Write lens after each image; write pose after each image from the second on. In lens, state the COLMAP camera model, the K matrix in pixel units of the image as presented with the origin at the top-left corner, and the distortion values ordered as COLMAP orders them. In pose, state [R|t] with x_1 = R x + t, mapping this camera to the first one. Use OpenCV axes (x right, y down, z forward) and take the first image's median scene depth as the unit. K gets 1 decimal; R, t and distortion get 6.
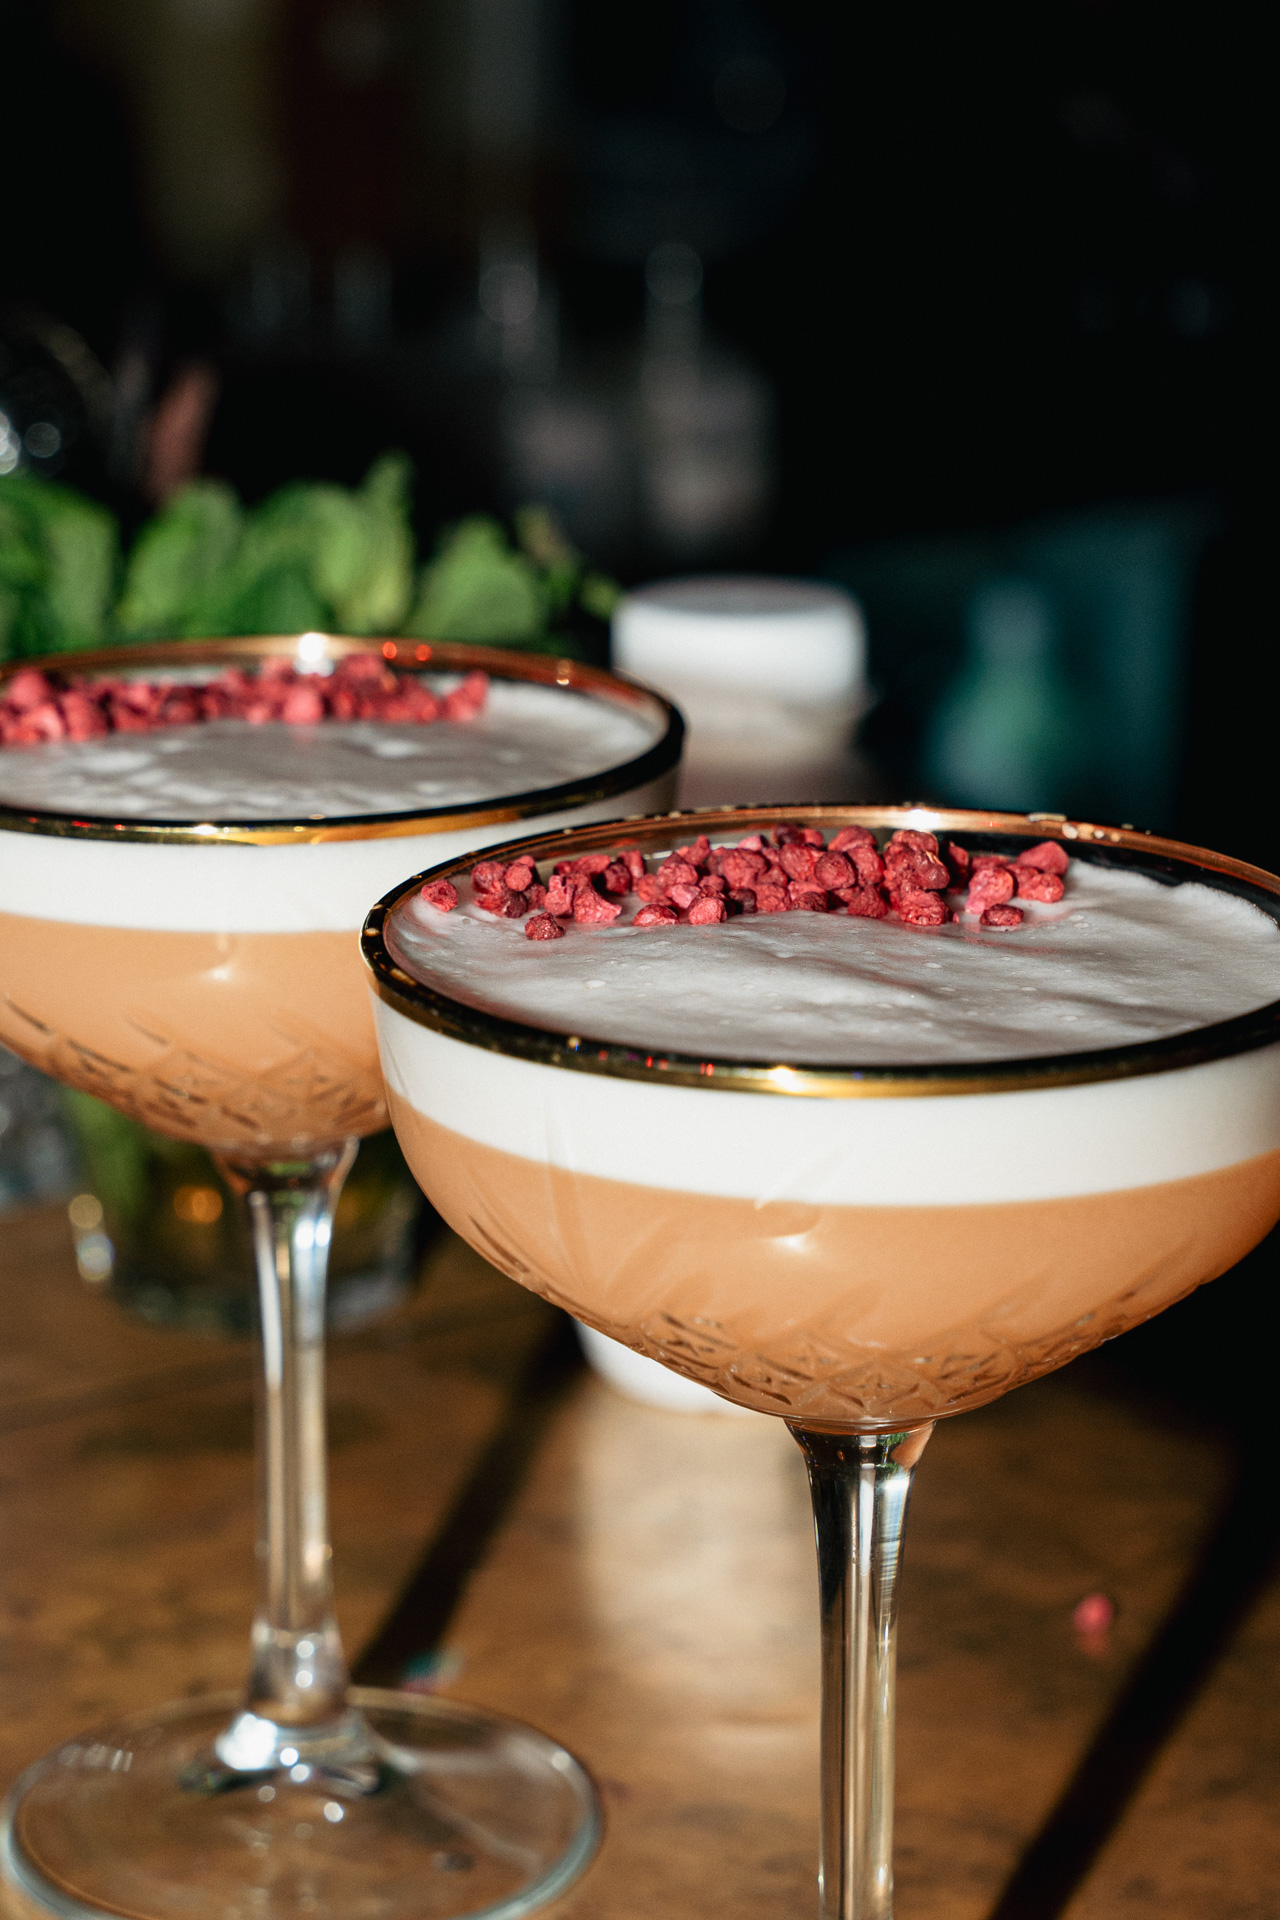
lens RADIAL K [[5002.9, 0, 645.3], [0, 5002.9, 959.0], [0, 0, 1]] dist [-0.005832, 0.000000]
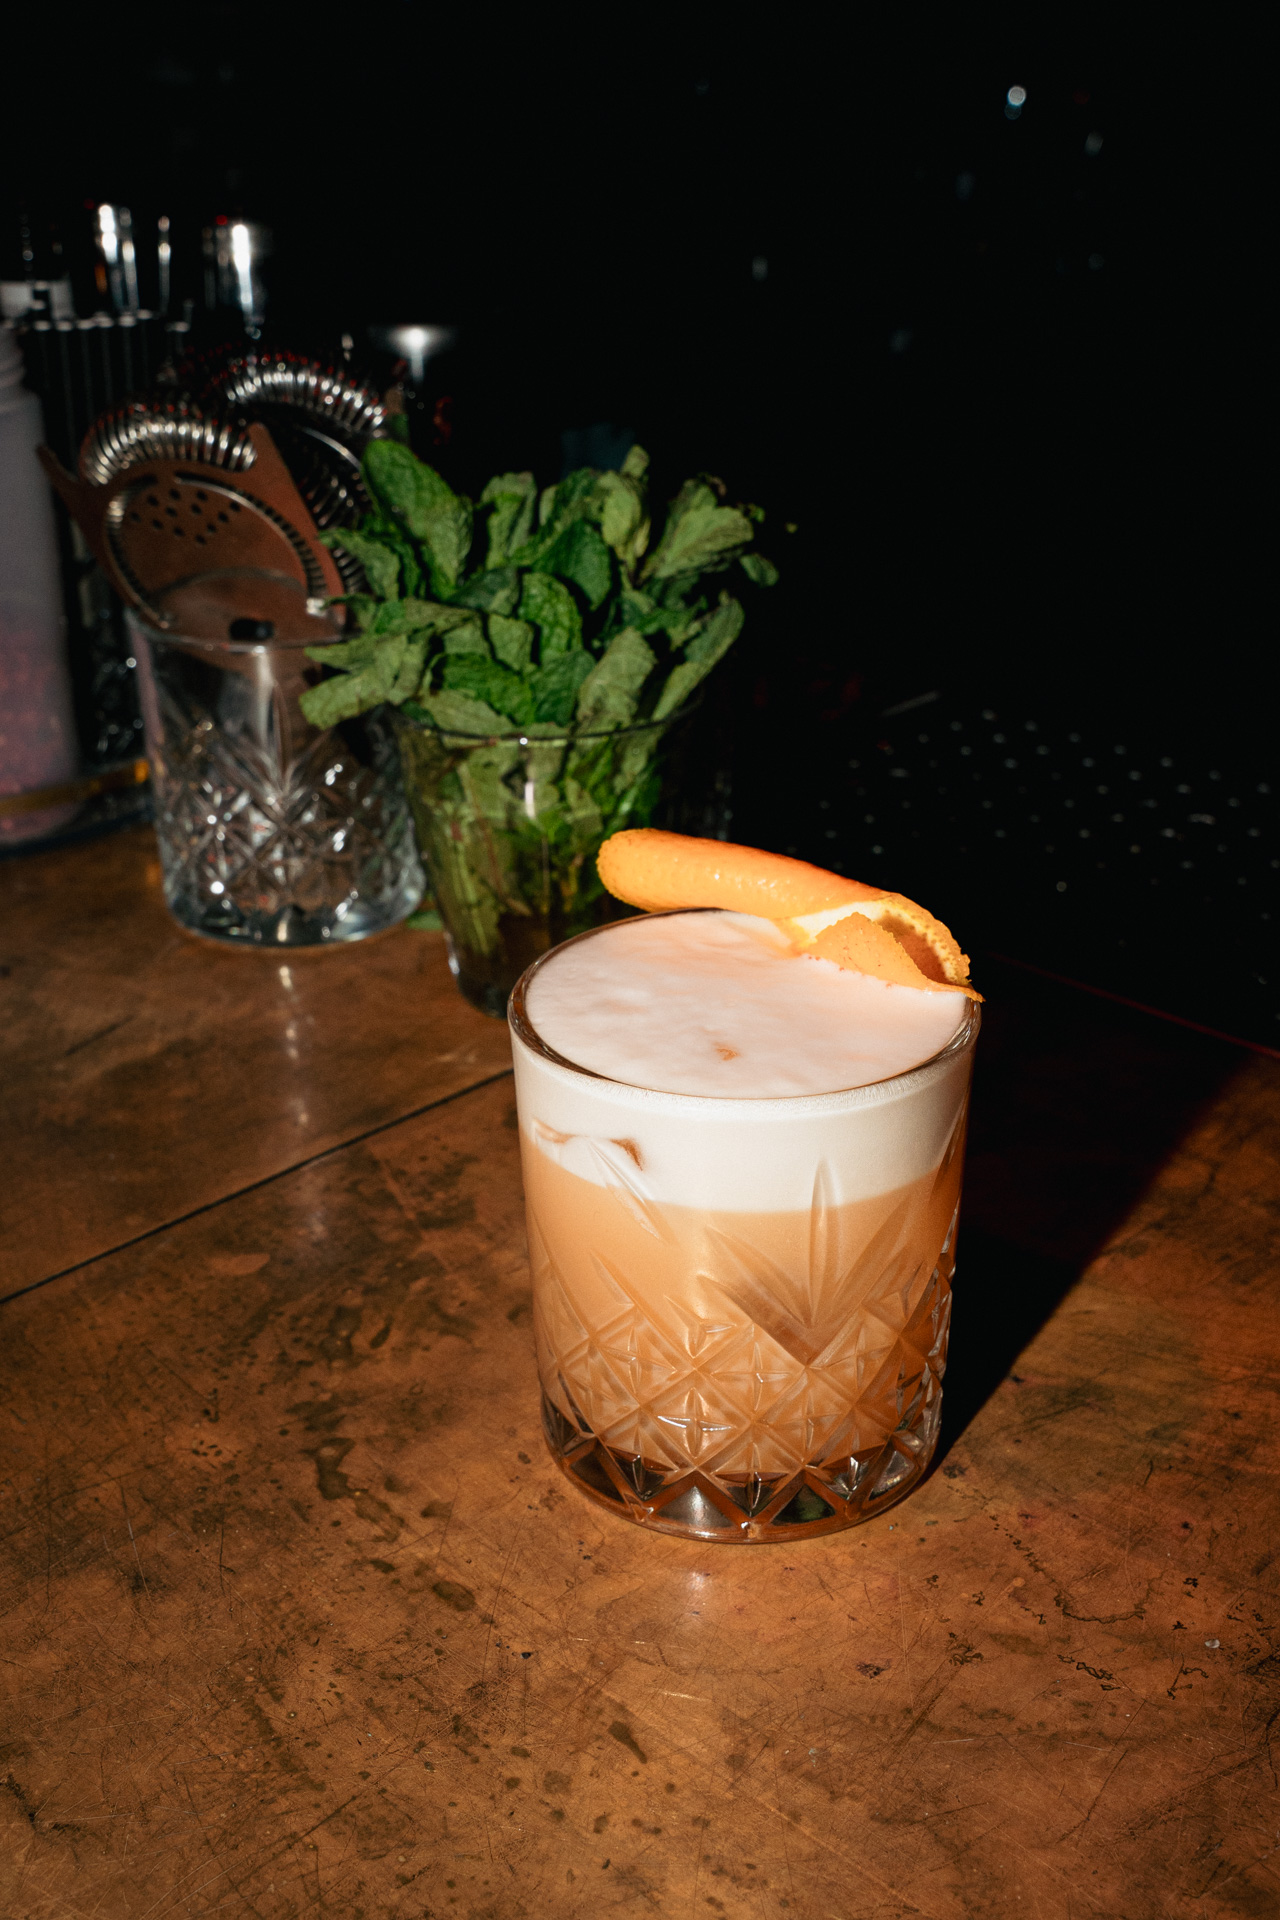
lens RADIAL K [[2236.0, 0, 647.4], [0, 2236.0, 959.3], [0, 0, 1]] dist [0.000600, 0.000000]
pose [[0.982687, -0.081397, 0.166436, -0.223351], [0.054330, 0.985433, 0.161152, -0.072620], [-0.177129, -0.149319, 0.972795, 0.412424]]
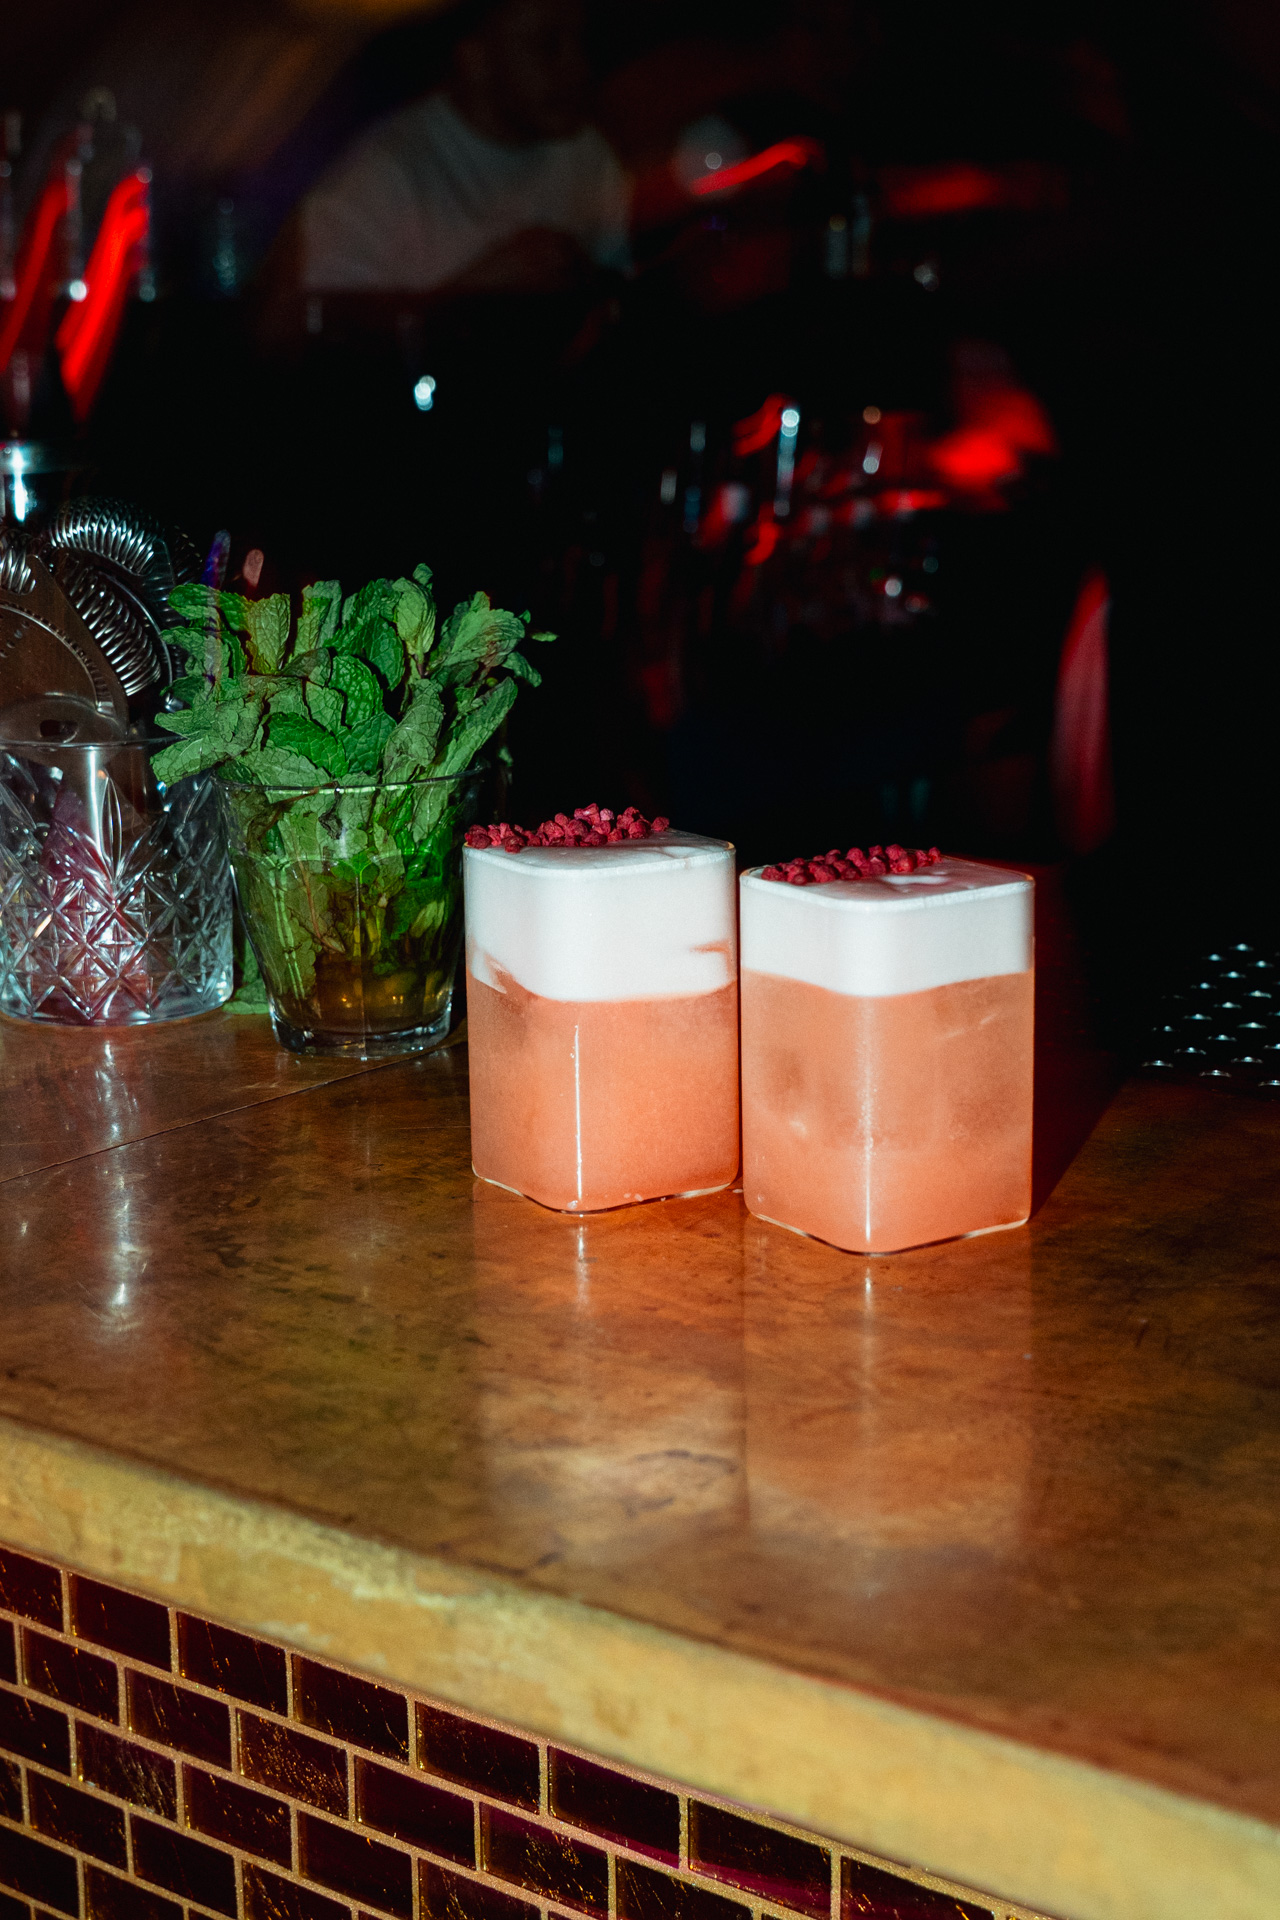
lens RADIAL K [[3181.9, 0, 642.1], [0, 3181.9, 963.2], [0, 0, 1]] dist [0.015925, 0.000000]
pose [[0.959674, -0.075335, 0.270832, -0.385218], [0.090526, 0.994921, -0.044023, 0.132961], [-0.266140, 0.066765, 0.961619, -0.157693]]
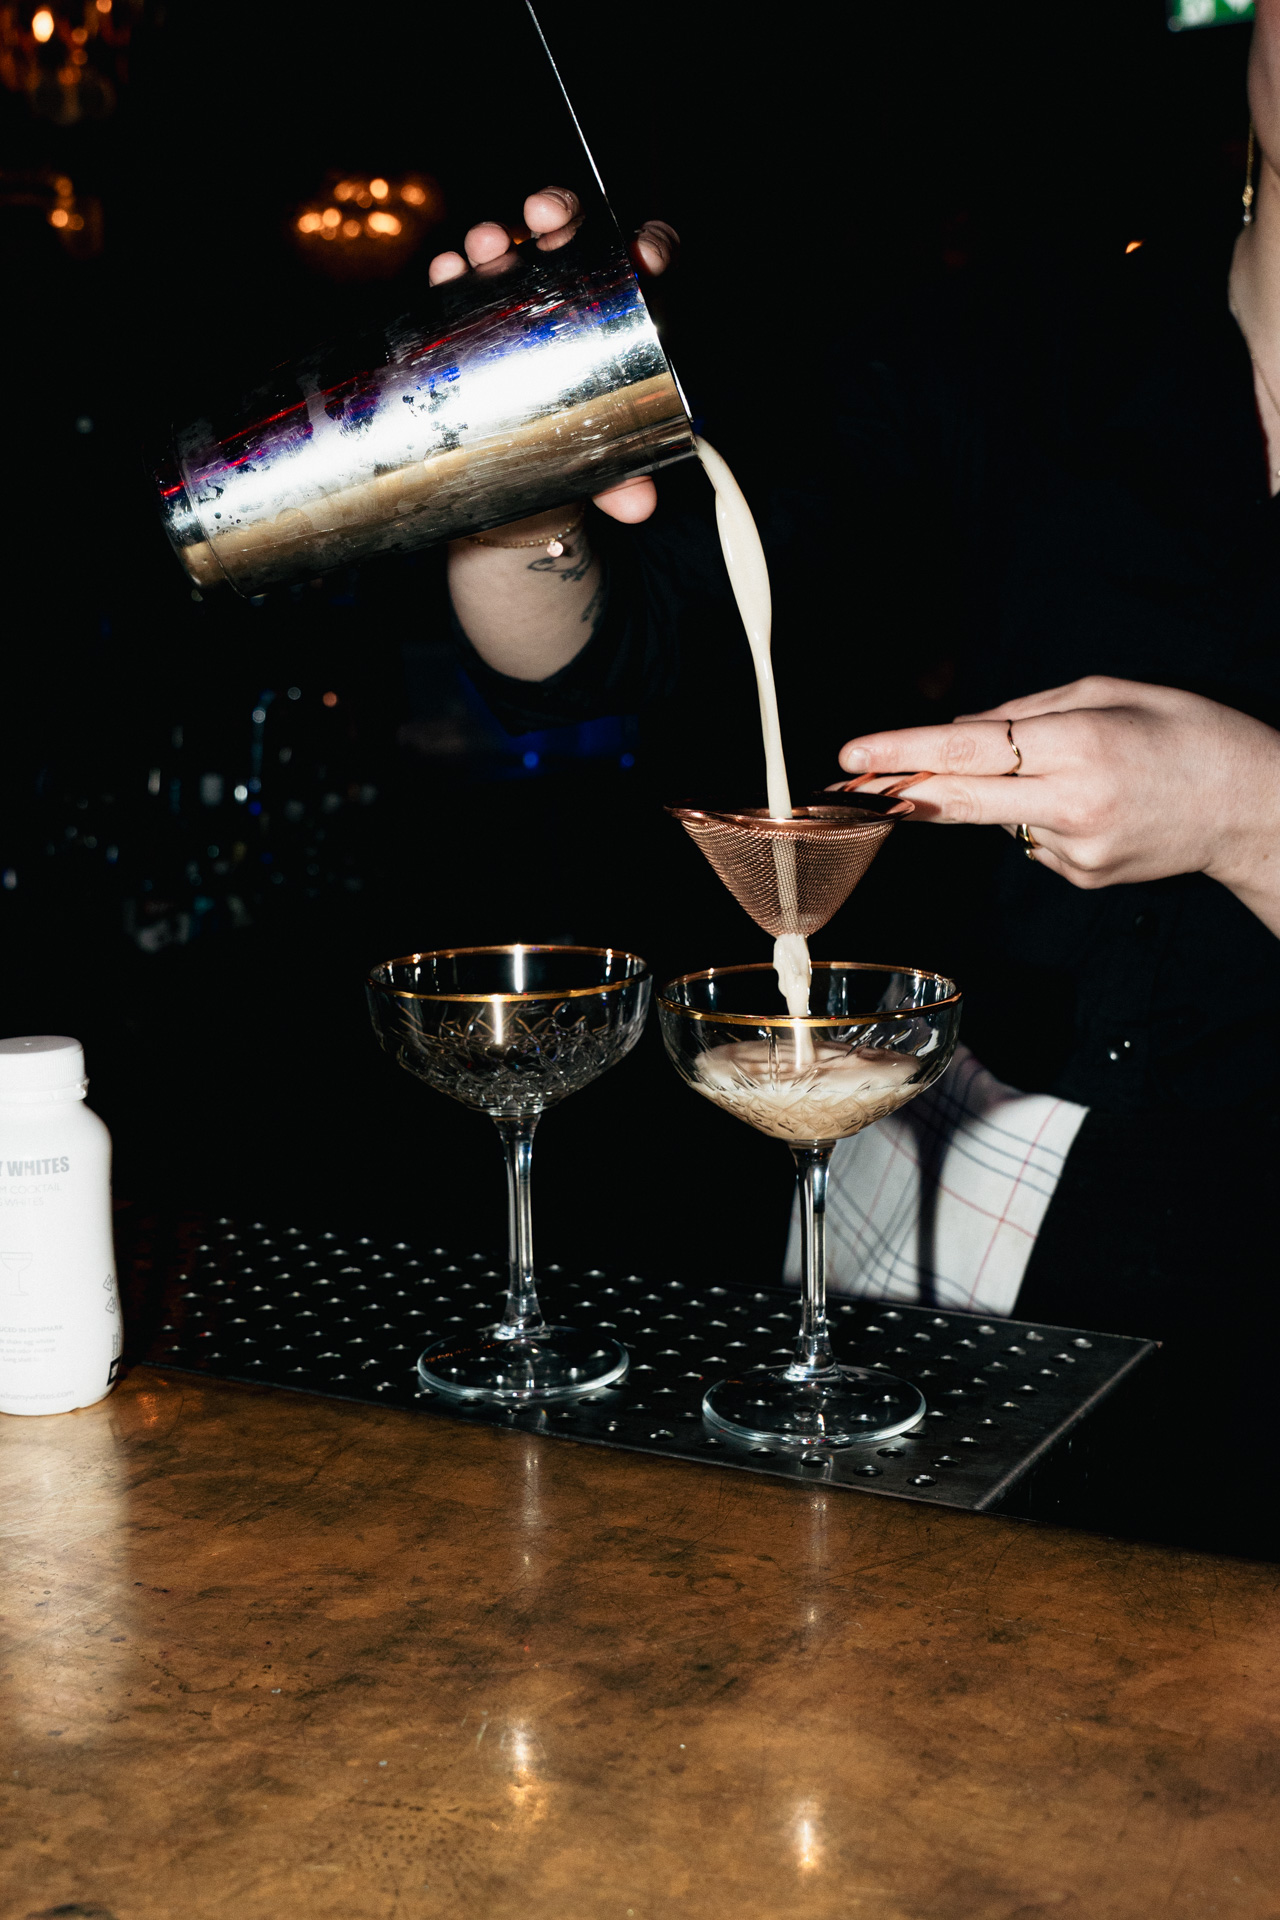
lens RADIAL K [[2599.7, 0, 641.1], [0, 2599.7, 950.1], [0, 0, 1]] dist [-0.005977, 0.000000]
pose [[0.893219, -0.092883, 0.439923, -0.305977], [0.141189, 0.986881, -0.078306, 0.009027], [-0.426879, 0.132057, 0.894615, -0.143266]]
